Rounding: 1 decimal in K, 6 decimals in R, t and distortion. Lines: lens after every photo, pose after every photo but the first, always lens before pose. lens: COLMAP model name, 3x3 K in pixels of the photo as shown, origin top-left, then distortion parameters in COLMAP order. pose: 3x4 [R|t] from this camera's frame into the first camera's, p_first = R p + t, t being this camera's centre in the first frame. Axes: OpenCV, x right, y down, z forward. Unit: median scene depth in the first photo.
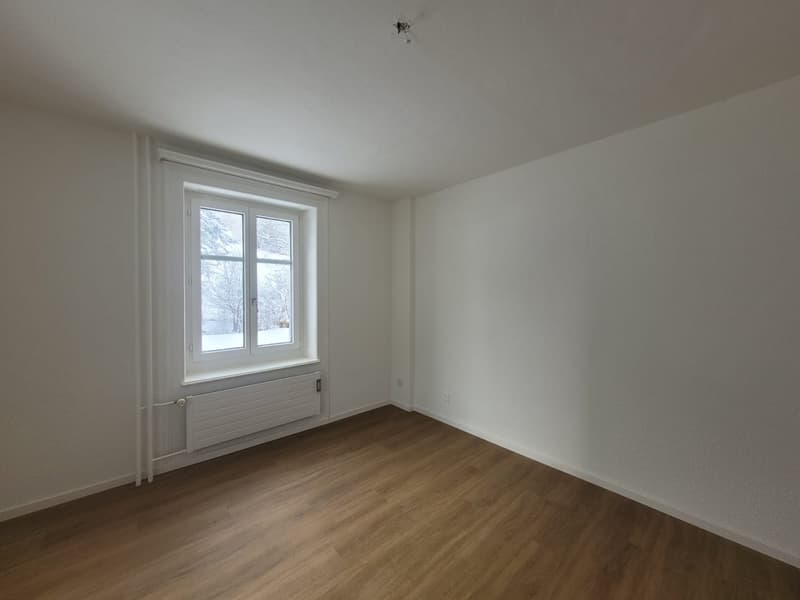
lens RADIAL K [[314.6, 0, 404.1], [0, 314.6, 301.2], [0, 0, 1]] dist [0.013013, -0.000937]
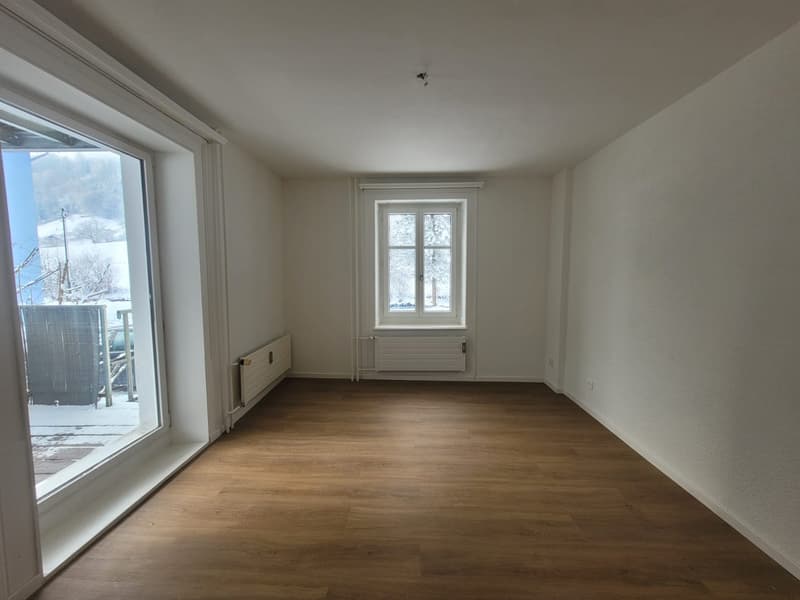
lens RADIAL K [[314.6, 0, 401.6], [0, 314.6, 303.7], [0, 0, 1]] dist [0.013013, -0.000937]
pose [[0.721917, 0.064959, -0.688924, 0.433274], [-0.016635, 0.996925, 0.076569, 0.008680], [0.691780, -0.043816, 0.720778, -0.044363]]
